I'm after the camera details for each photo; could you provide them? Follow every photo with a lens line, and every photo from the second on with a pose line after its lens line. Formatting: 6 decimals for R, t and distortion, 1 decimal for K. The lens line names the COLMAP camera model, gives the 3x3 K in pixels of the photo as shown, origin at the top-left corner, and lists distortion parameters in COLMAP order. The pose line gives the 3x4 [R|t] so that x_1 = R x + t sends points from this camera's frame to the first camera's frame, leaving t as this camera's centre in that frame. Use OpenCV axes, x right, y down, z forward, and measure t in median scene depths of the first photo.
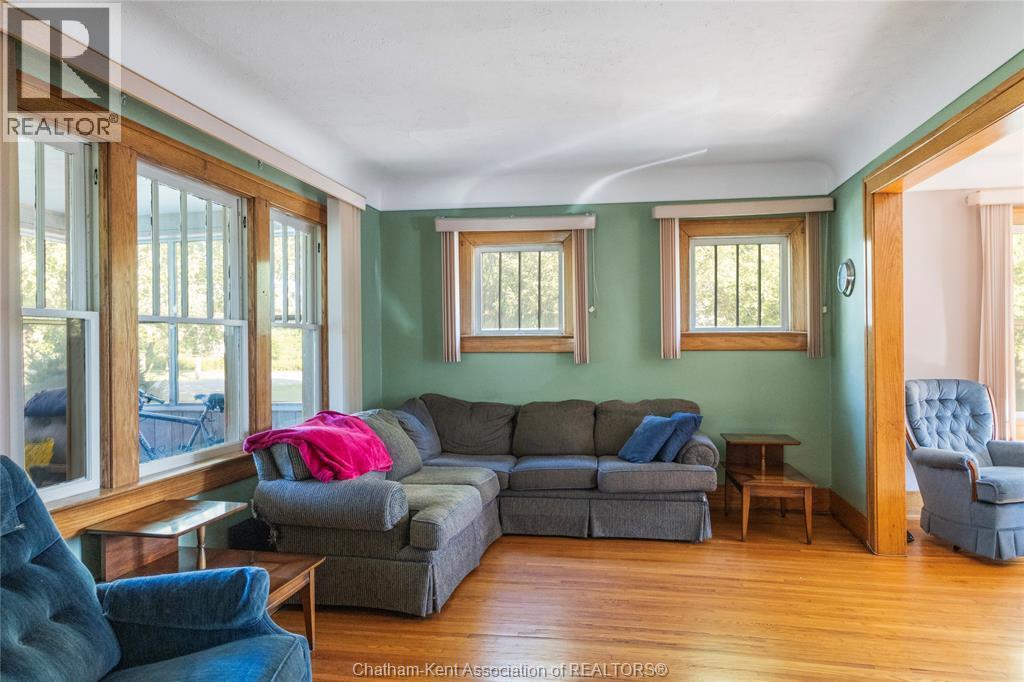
lens RADIAL K [[690.7, 0, 512.0], [0, 690.7, 341.0], [0, 0, 1]] dist [-0.012812, -0.000168]
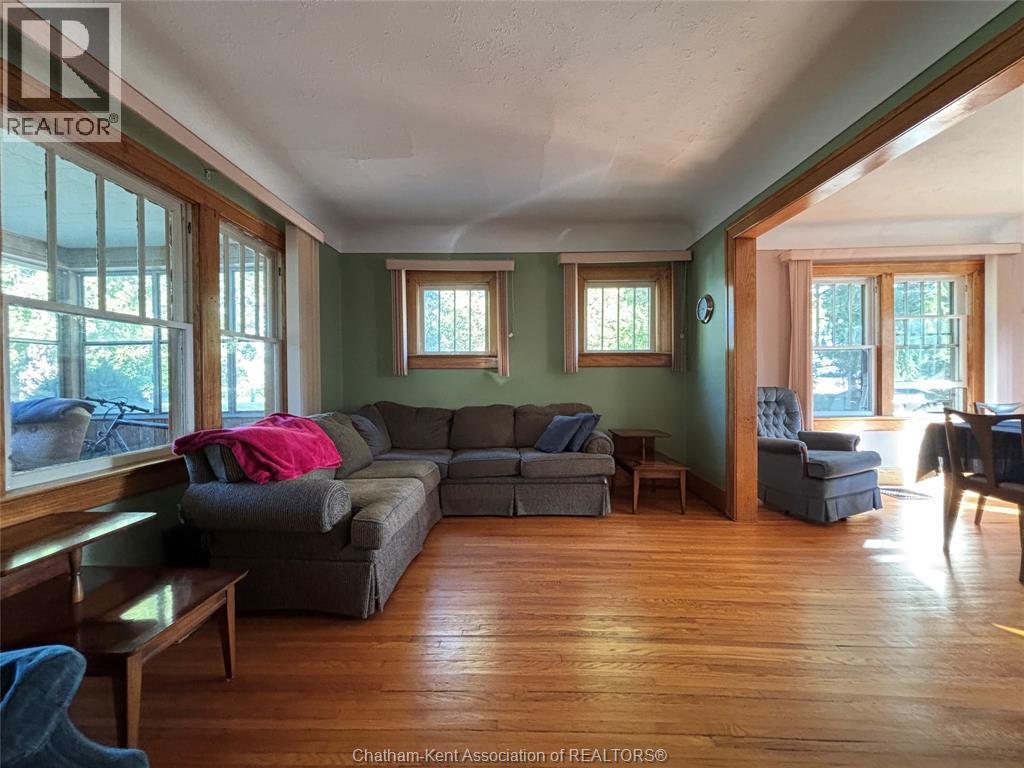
lens RADIAL K [[406.6, 0, 492.1], [0, 406.6, 374.5], [0, 0, 1]] dist [0.001113, -0.000079]
pose [[0.992696, -0.001364, 0.120631, -0.013602], [0.002995, 0.999907, -0.013340, 0.046442], [-0.120601, 0.013604, 0.992608, 0.301753]]
